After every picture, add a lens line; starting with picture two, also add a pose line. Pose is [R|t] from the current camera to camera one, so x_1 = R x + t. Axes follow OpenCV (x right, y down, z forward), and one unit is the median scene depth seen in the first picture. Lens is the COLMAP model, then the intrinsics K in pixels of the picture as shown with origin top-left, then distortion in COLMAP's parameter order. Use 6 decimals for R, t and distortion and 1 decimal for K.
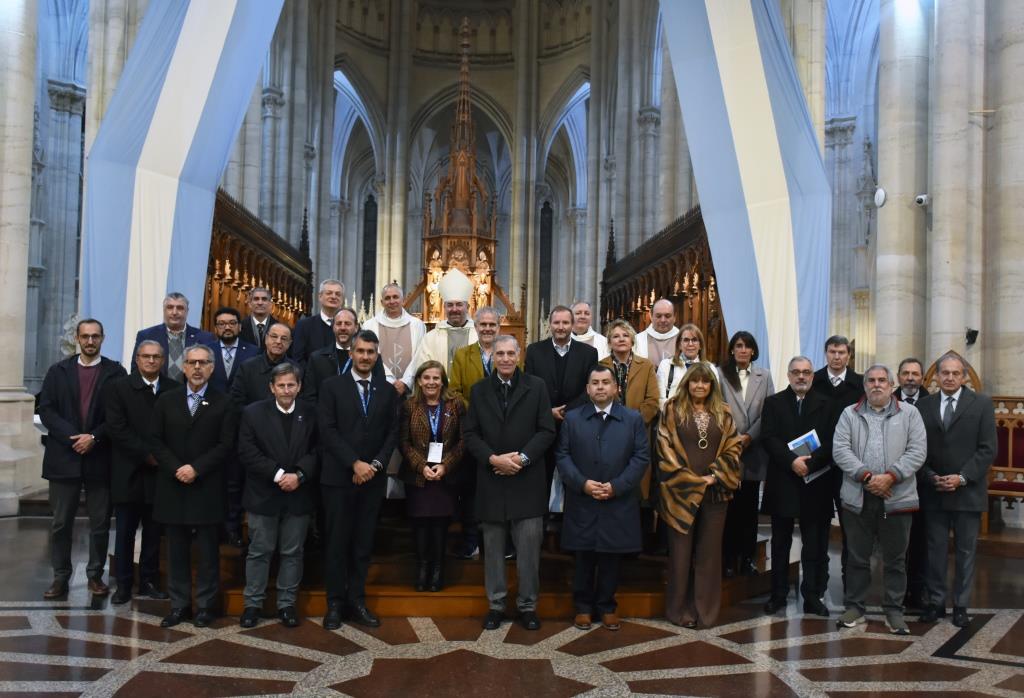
lens RADIAL K [[996.2, 0, 512.0], [0, 996.2, 349.0], [0, 0, 1]] dist [-0.000166, -0.000222]
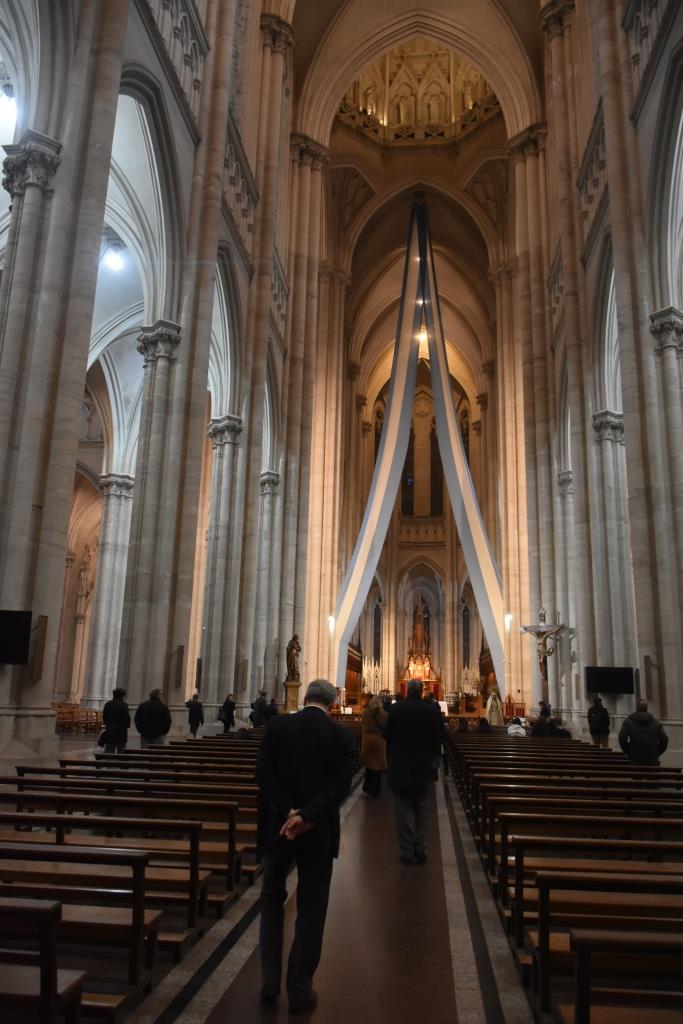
lens RADIAL K [[754.7, 0, 341.5], [0, 754.7, 512.0], [0, 0, 1]] dist [-0.007935, 0.000633]
pose [[0.986485, -0.036064, -0.159832, 0.044067], [0.001623, 0.977580, -0.210560, -0.019382], [0.163842, 0.207455, 0.964426, -0.617113]]
